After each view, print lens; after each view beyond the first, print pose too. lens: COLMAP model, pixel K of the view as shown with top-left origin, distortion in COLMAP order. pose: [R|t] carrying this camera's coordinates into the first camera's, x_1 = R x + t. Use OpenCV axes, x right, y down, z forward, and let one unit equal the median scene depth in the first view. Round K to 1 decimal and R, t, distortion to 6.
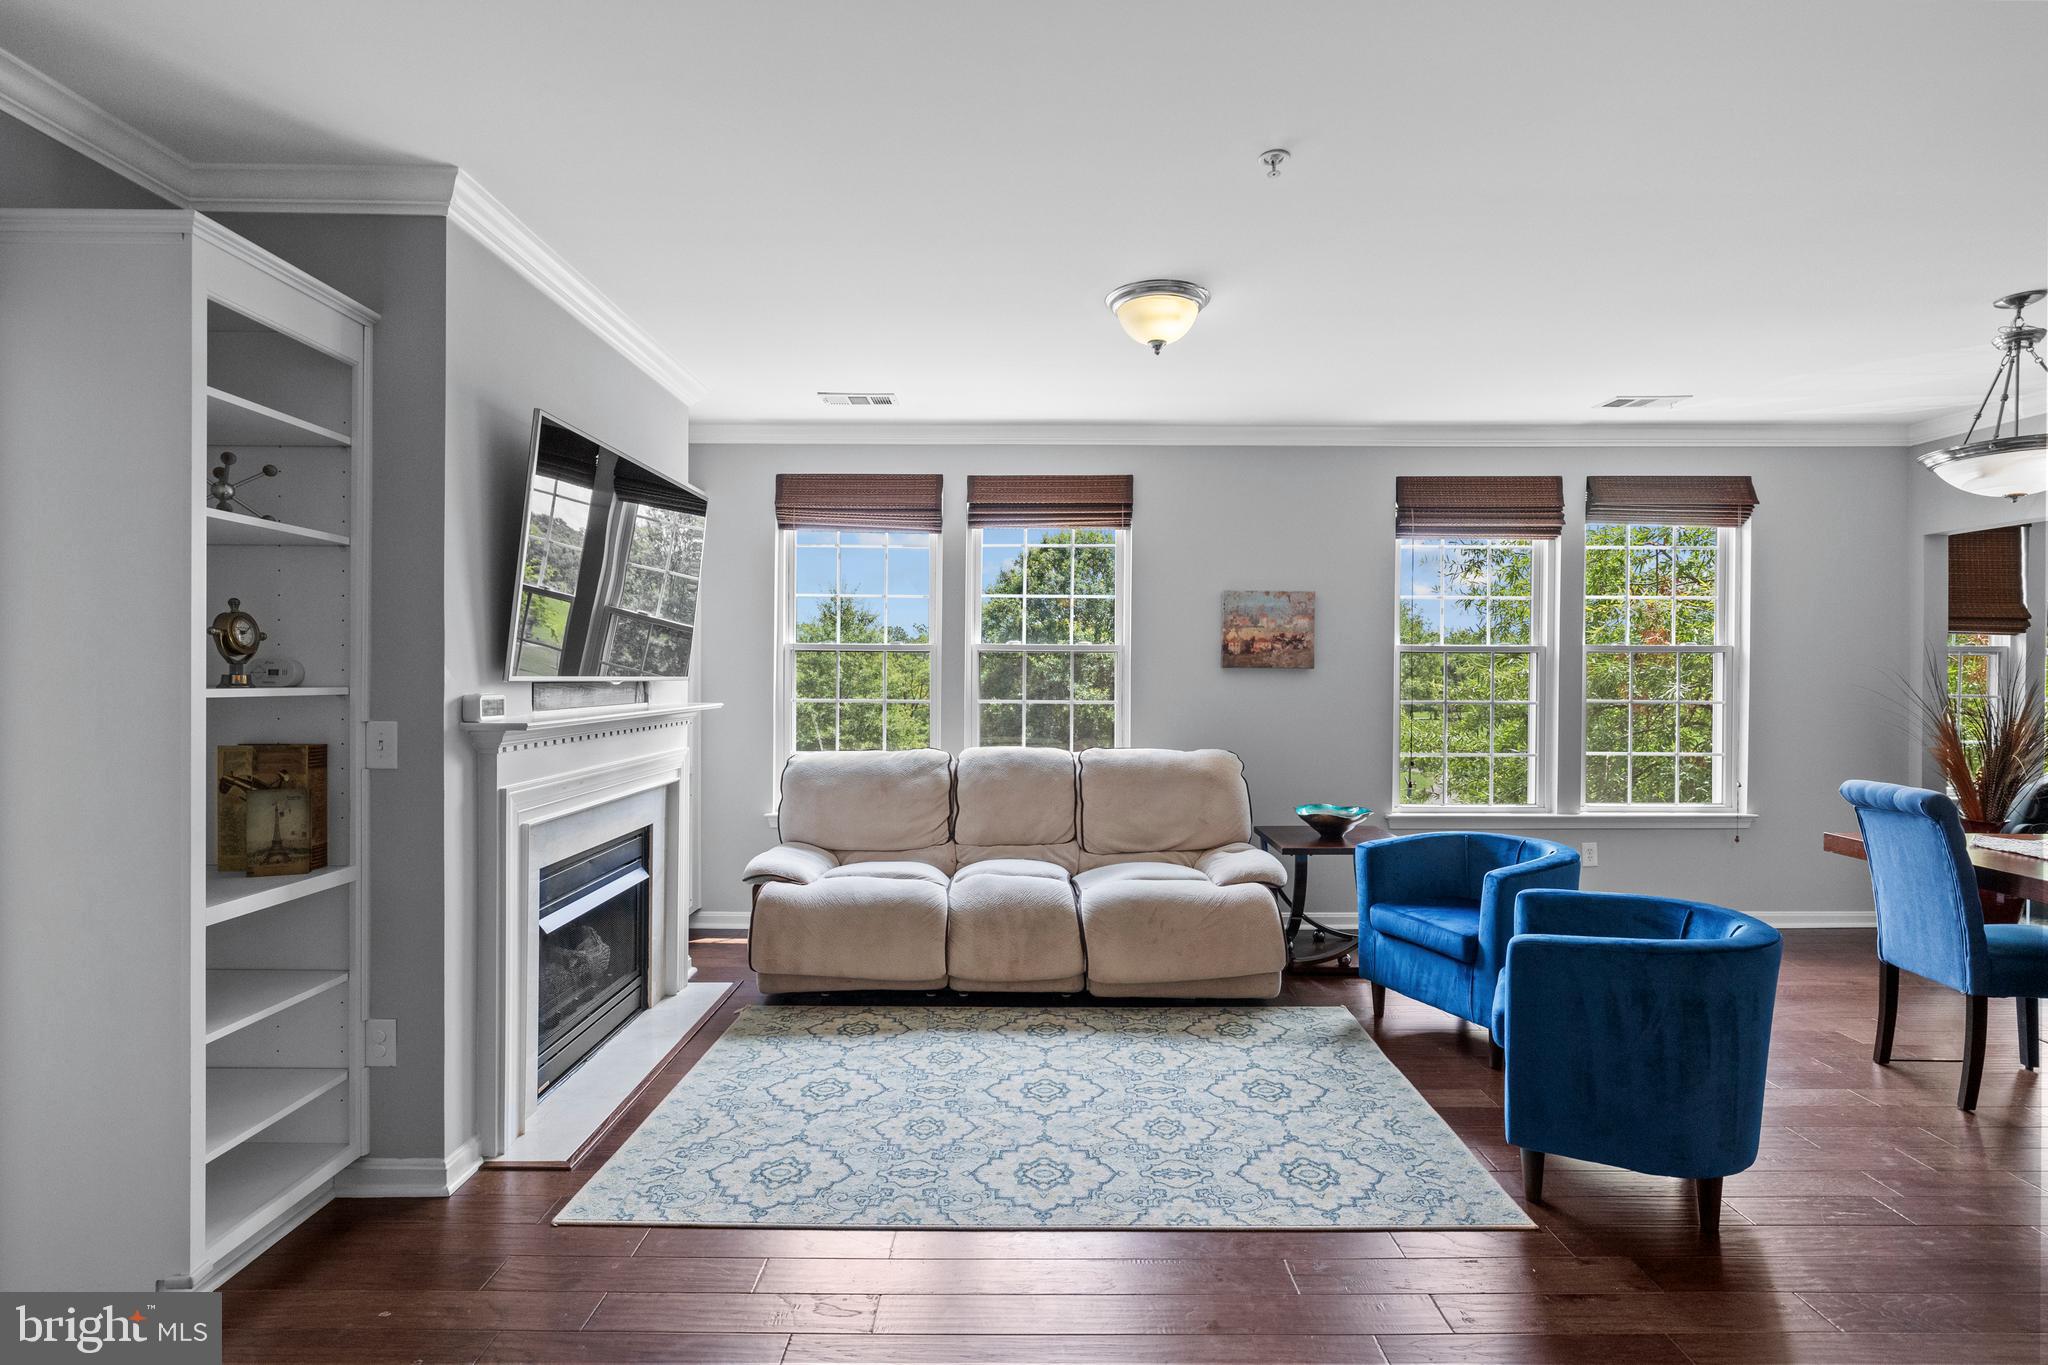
lens RADIAL K [[942.6, 0, 1034.7], [0, 942.6, 684.4], [0, 0, 1]] dist [0.001013, -0.000267]
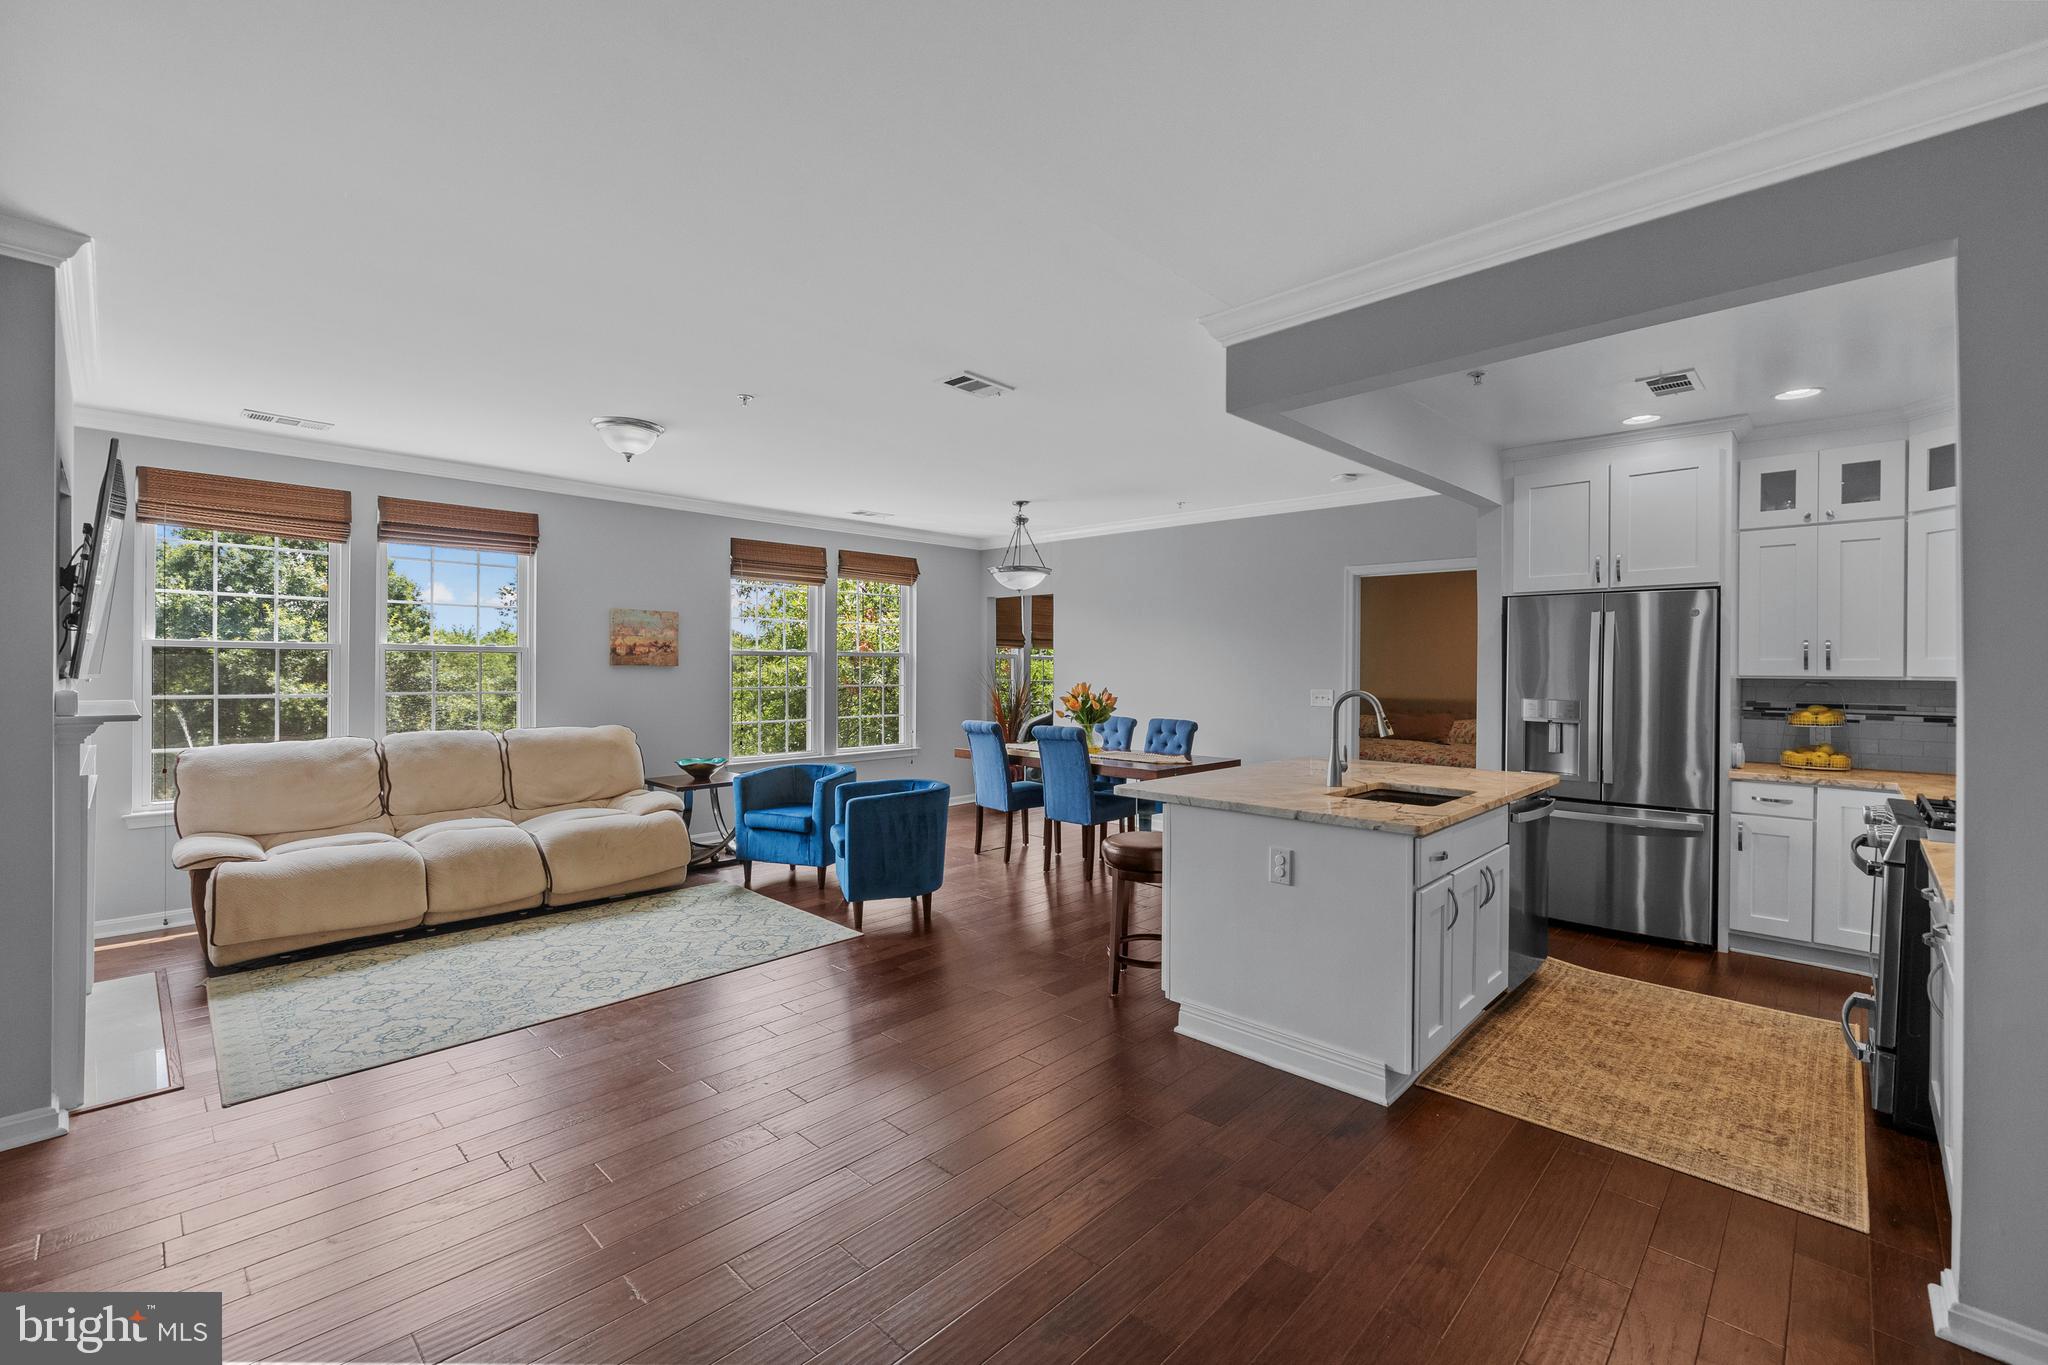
lens RADIAL K [[874.5, 0, 1013.6], [0, 874.5, 669.1], [0, 0, 1]] dist [0.003571, 0.001572]
pose [[0.699993, -0.001211, 0.714149, -0.301812], [0.007865, 0.999951, -0.006014, -0.000277], [-0.714107, 0.009826, 0.699968, -0.294373]]
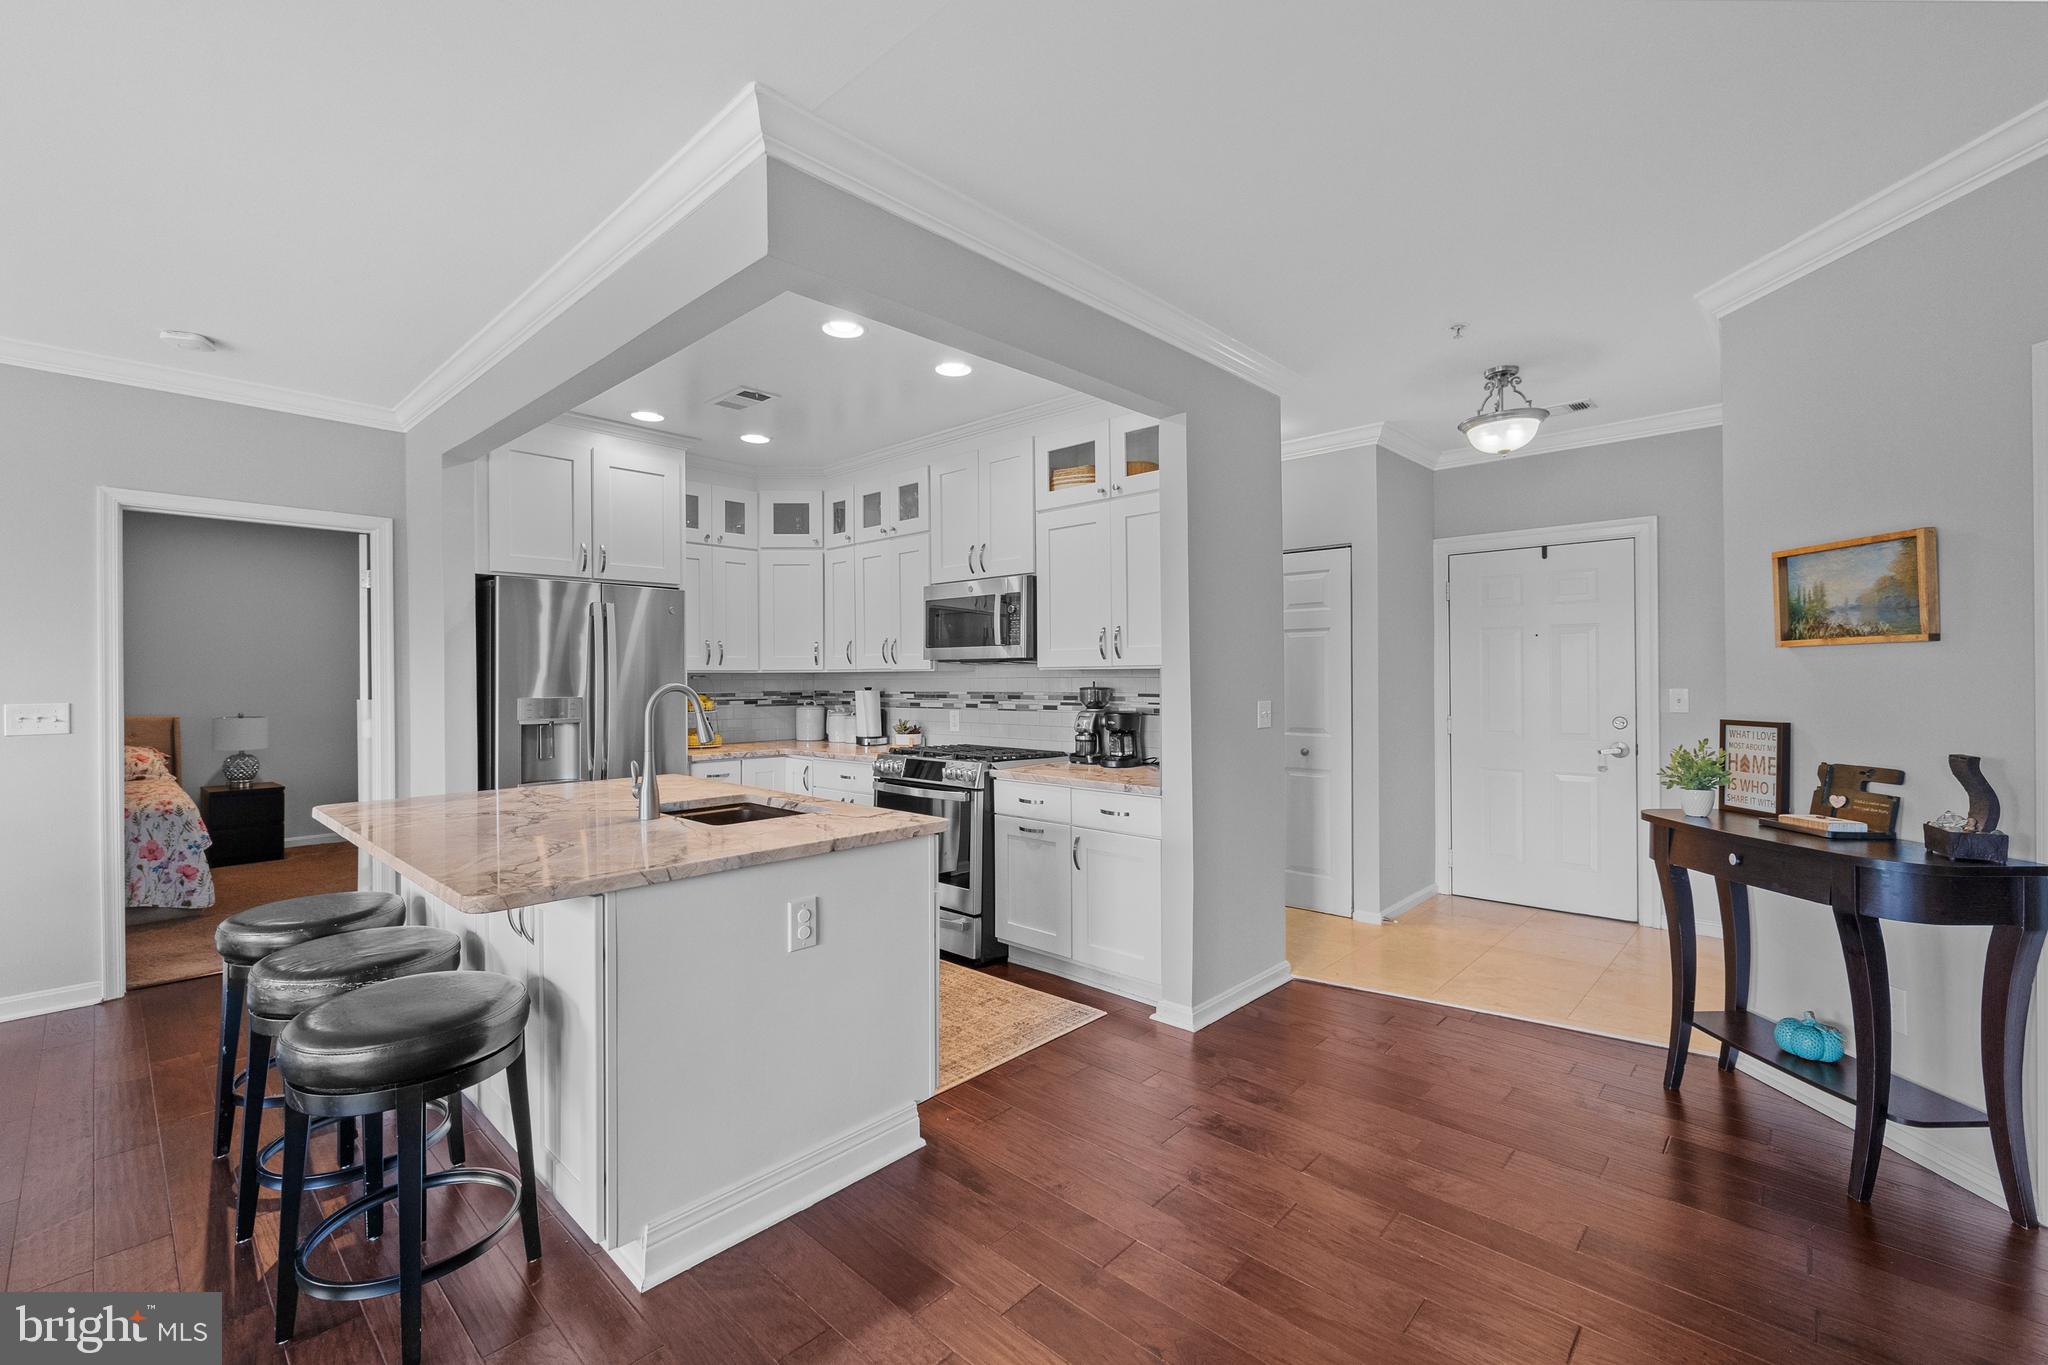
lens RADIAL K [[874.5, 0, 1016.8], [0, 874.5, 673.4], [0, 0, 1]] dist [0.003571, 0.001572]
pose [[-0.720544, 0.004566, 0.693394, -0.107840], [0.016276, 0.999814, 0.010331, 0.007107], [-0.693218, 0.018730, -0.720484, 0.267871]]
